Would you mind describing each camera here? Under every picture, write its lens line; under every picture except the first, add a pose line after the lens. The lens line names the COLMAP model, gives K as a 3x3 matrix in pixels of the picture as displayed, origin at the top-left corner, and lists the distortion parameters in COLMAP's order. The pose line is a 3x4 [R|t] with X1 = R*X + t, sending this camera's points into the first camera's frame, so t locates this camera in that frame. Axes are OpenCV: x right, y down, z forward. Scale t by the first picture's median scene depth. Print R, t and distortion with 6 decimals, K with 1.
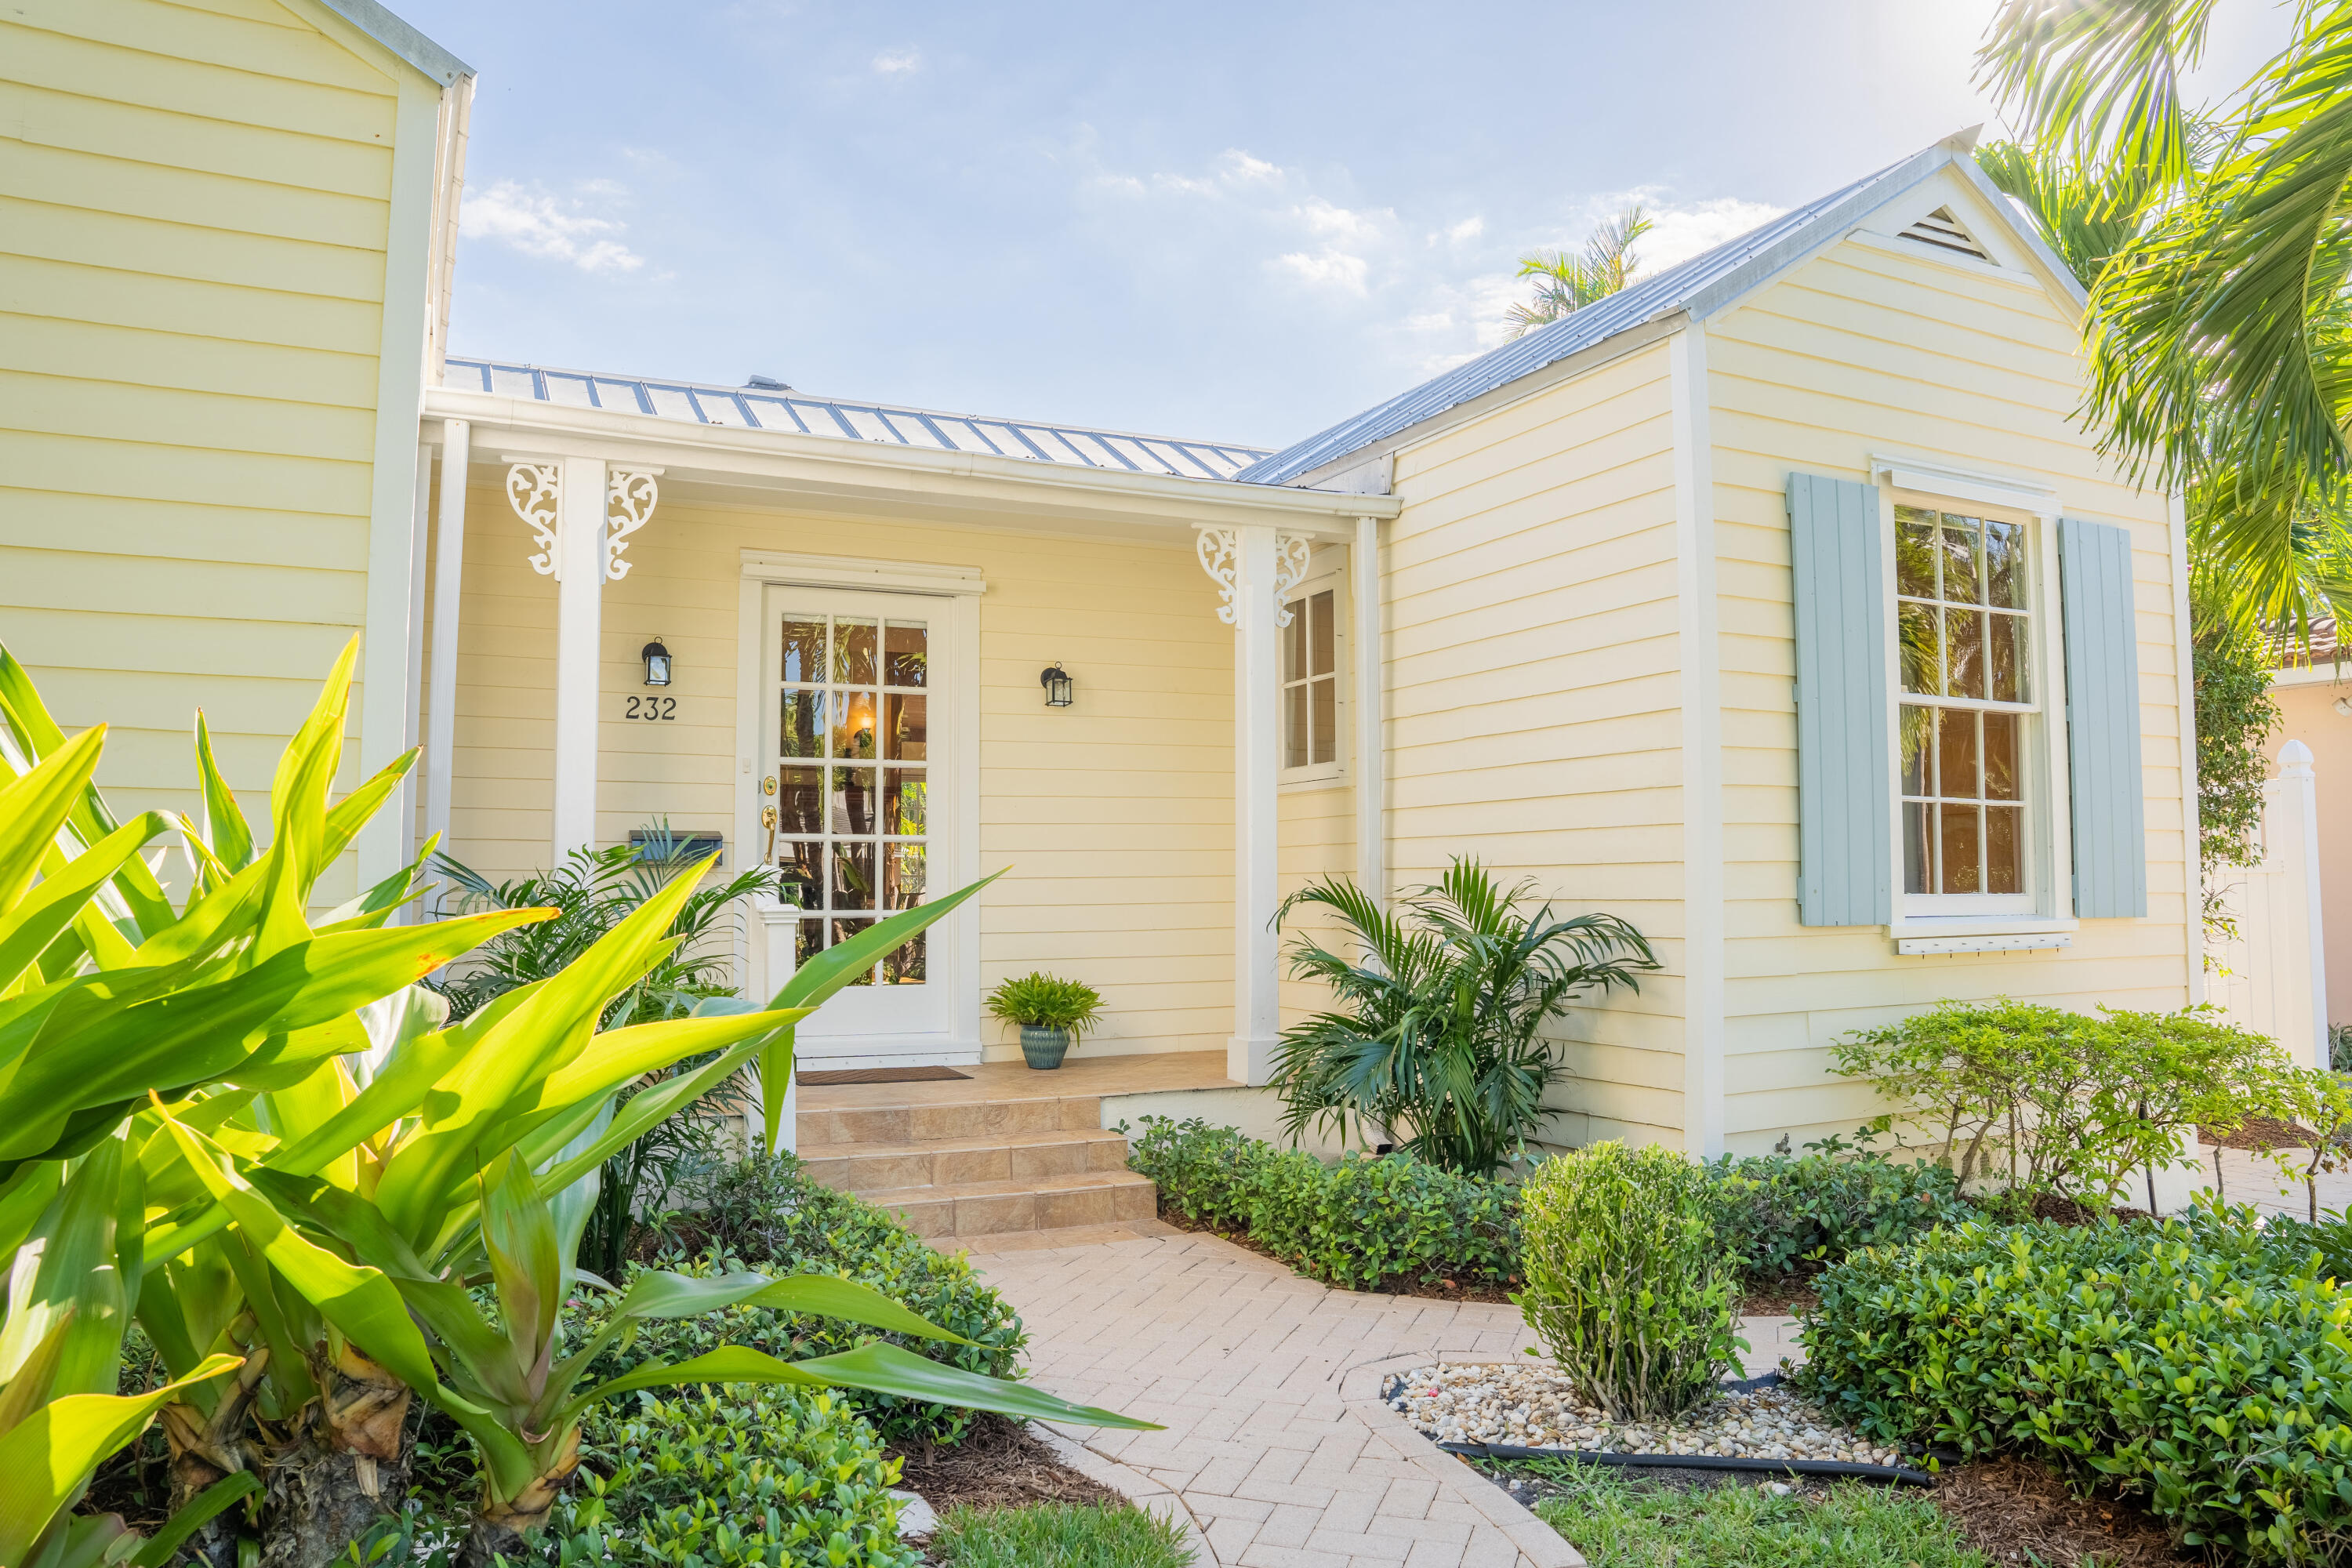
lens RADIAL K [[1635.3, 0, 1170.3], [0, 1635.3, 770.5], [0, 0, 1]] dist [-0.173330, 0.129245]
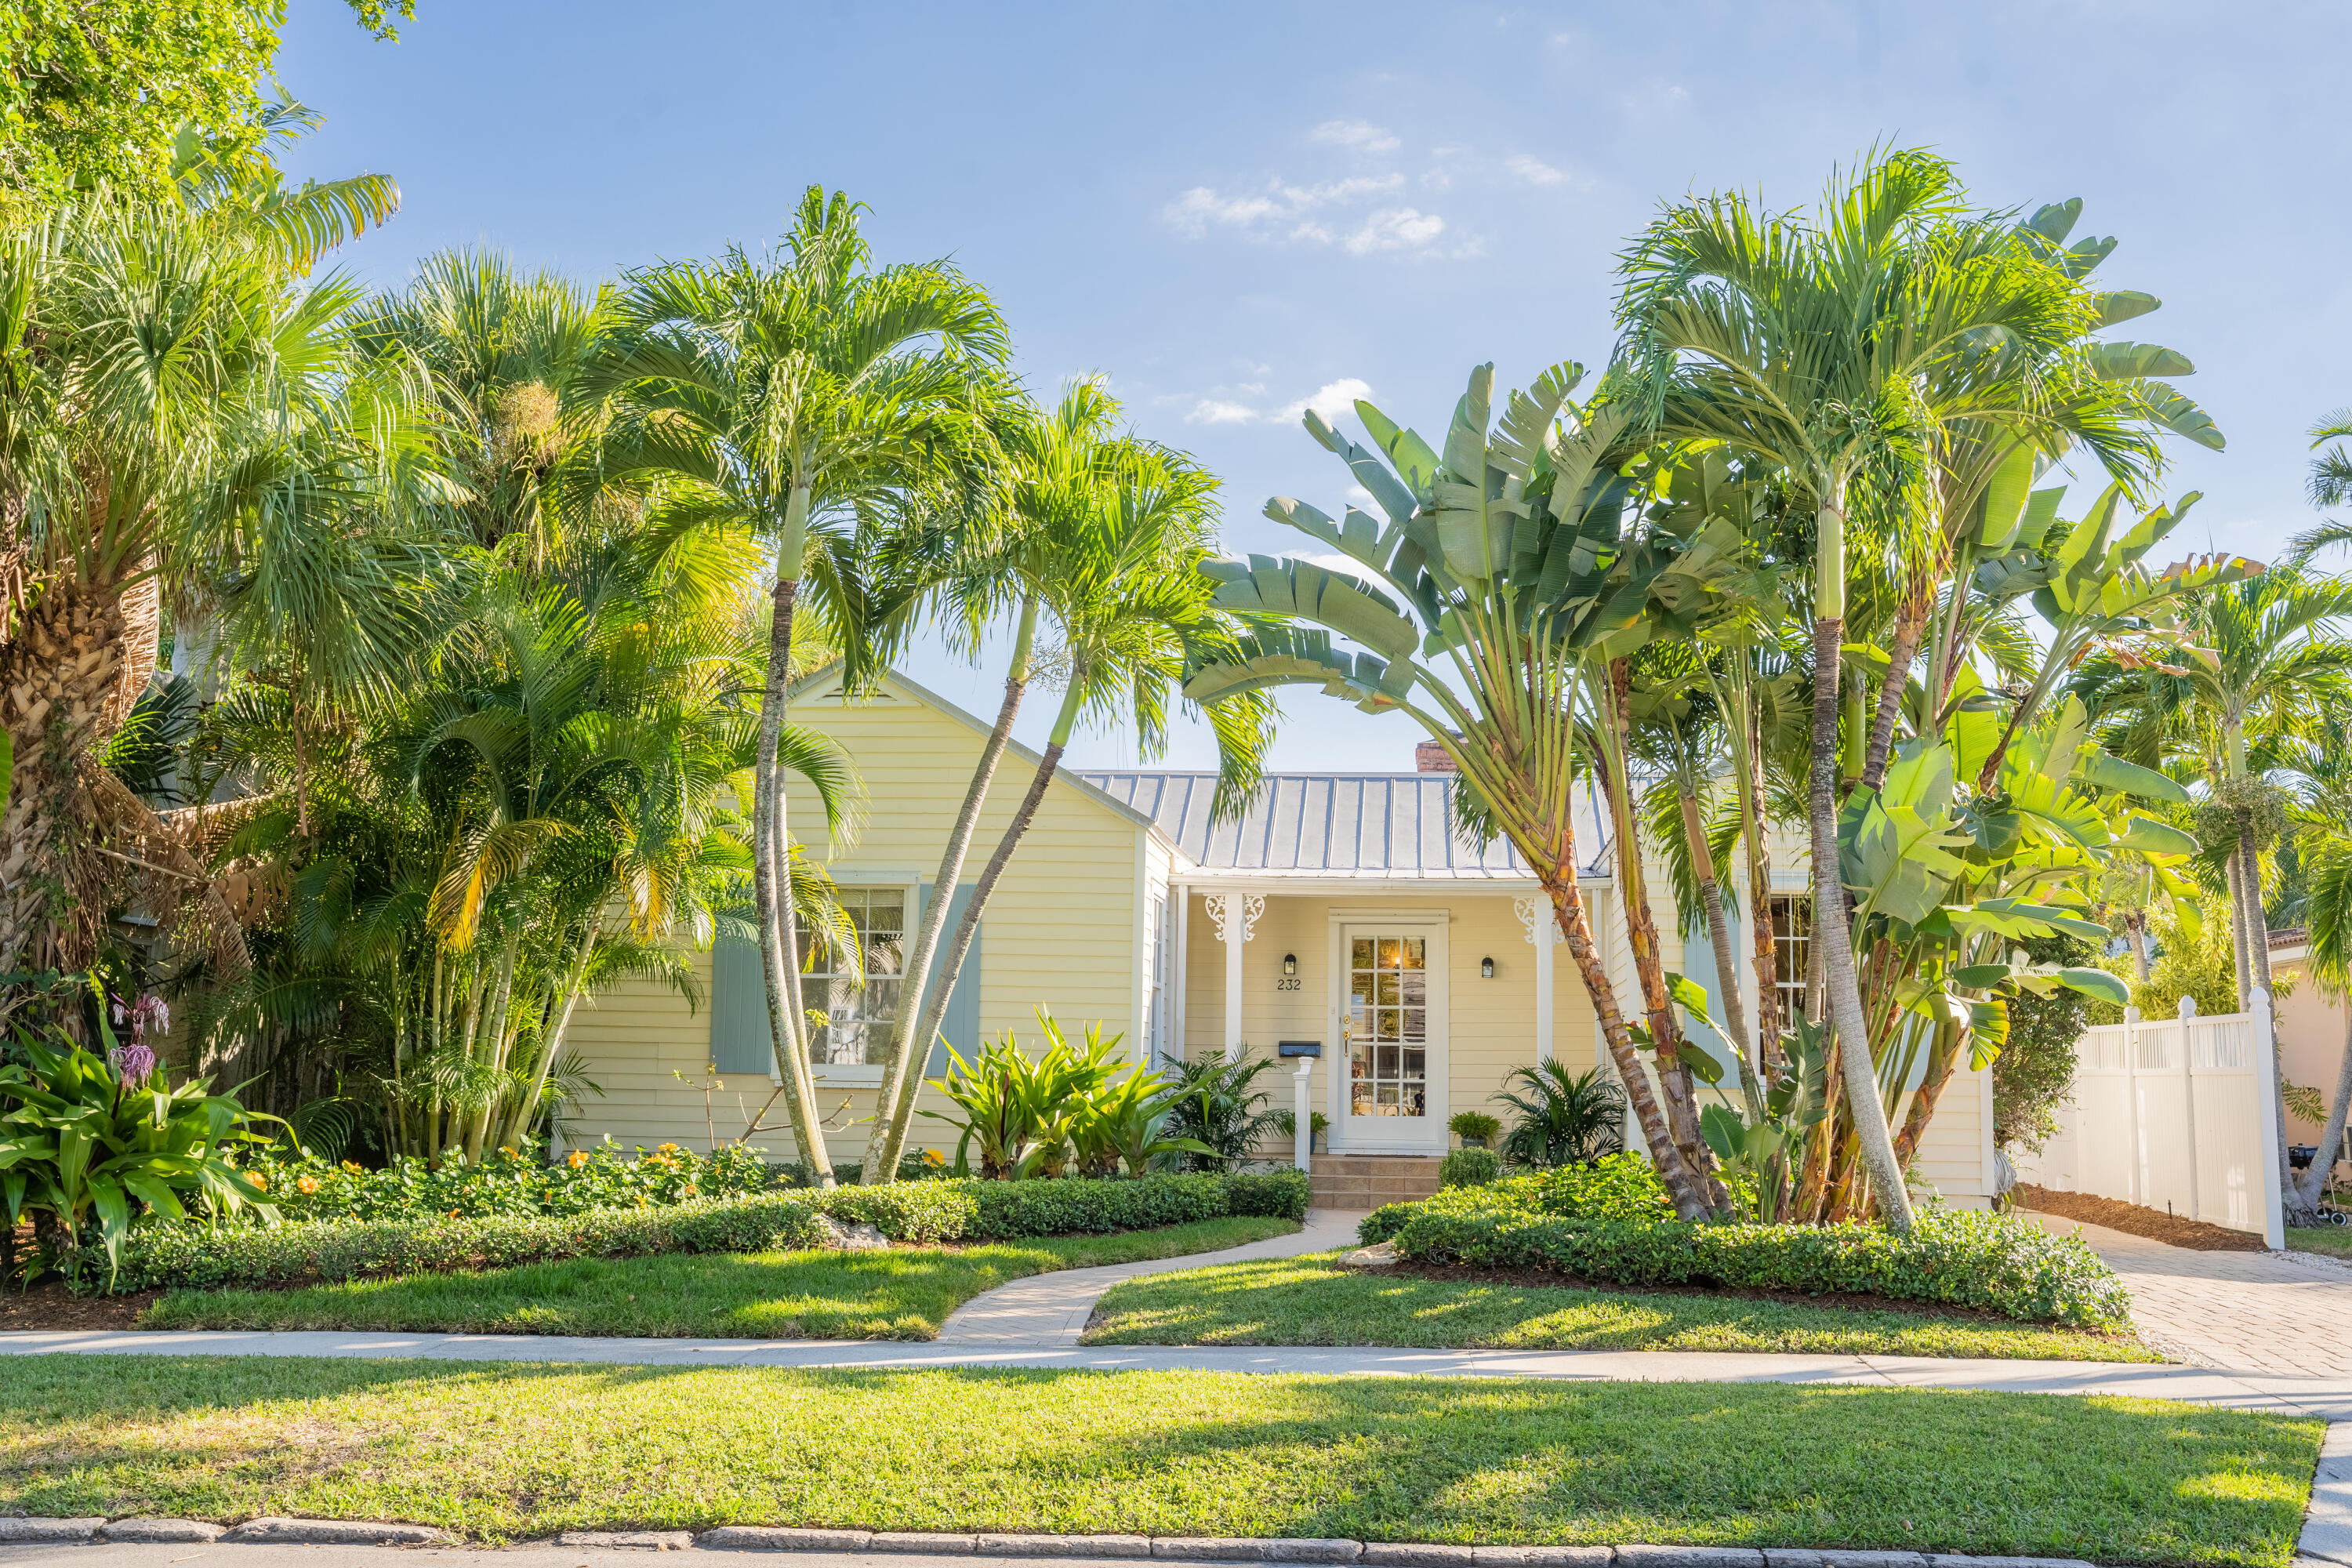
lens RADIAL K [[2297.5, 0, 1176.0], [0, 2297.5, 784.0], [0, 0, 1]] dist [-0.026577, -0.001609]
pose [[0.847927, -0.053348, -0.527421, 1.432159], [0.020767, 0.997502, -0.067510, -0.122256], [0.529705, 0.046291, 0.846918, -2.061285]]
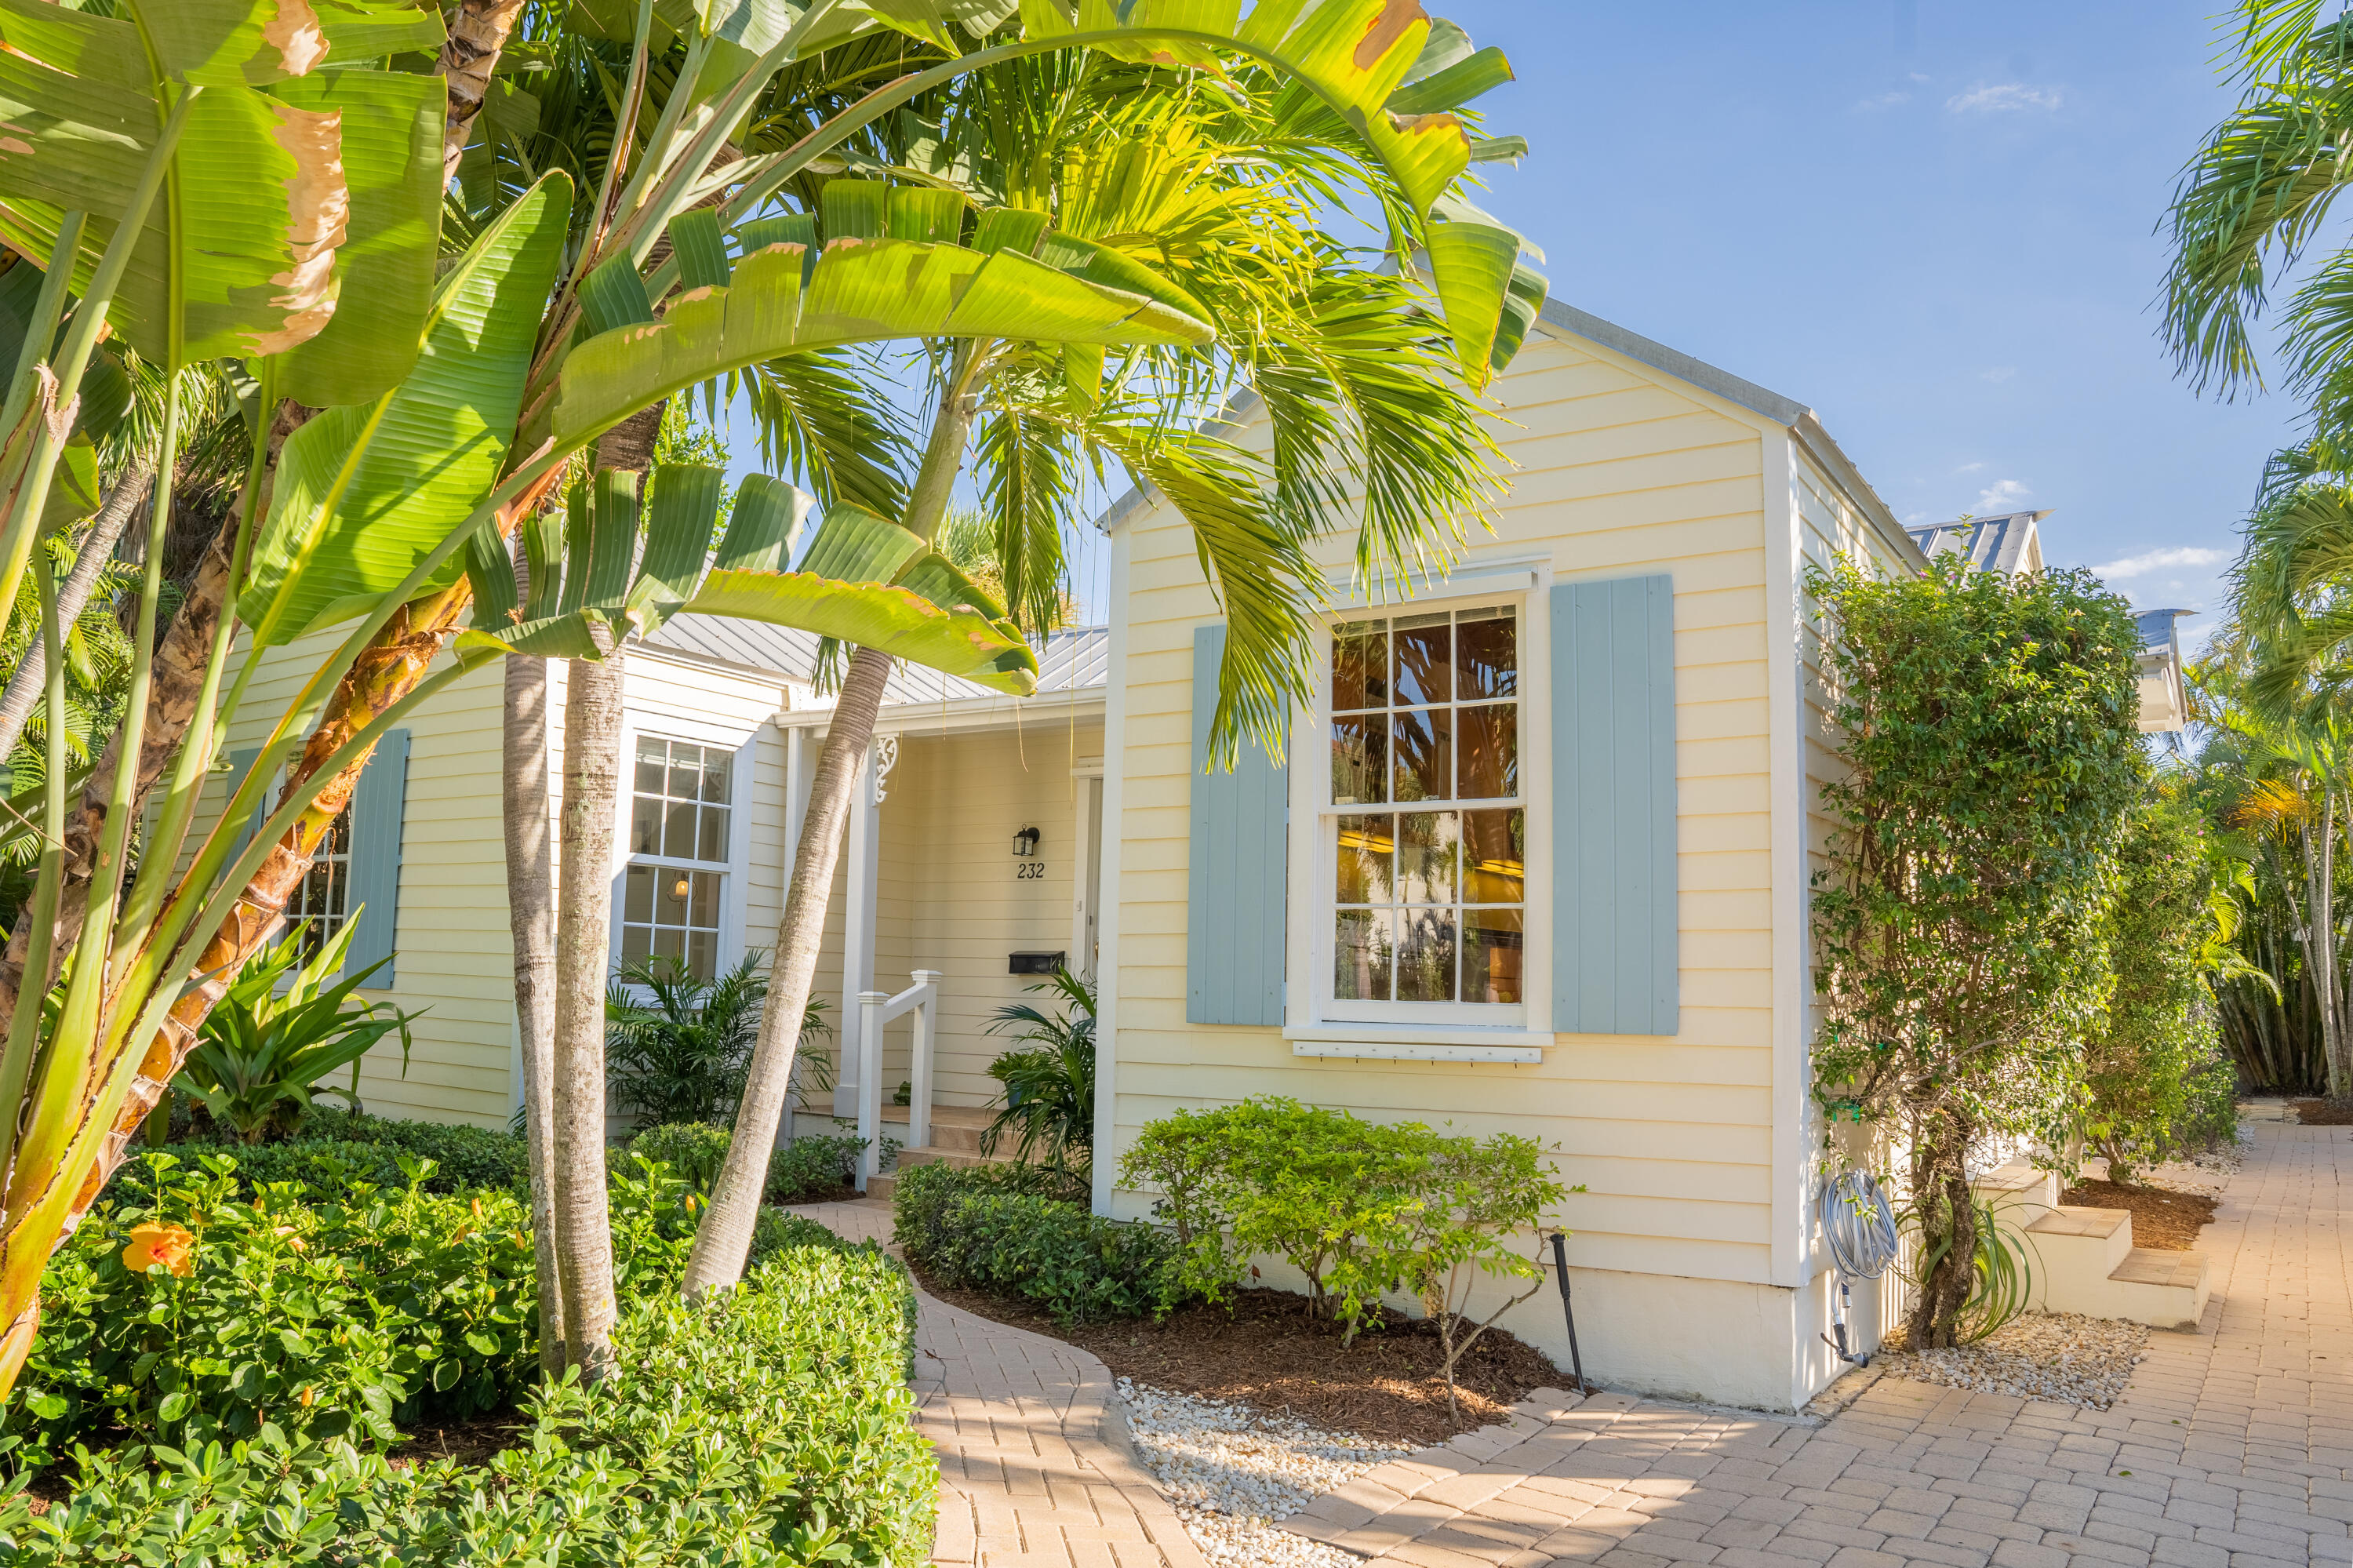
lens RADIAL K [[1636.0, 0, 1170.8], [0, 1636.0, 770.5], [0, 0, 1]] dist [-0.173330, 0.129245]
pose [[0.553326, -0.104741, -0.826353, 1.220479], [0.048400, 0.994429, -0.093636, 0.020841], [0.831557, 0.011816, 0.555314, 0.306225]]
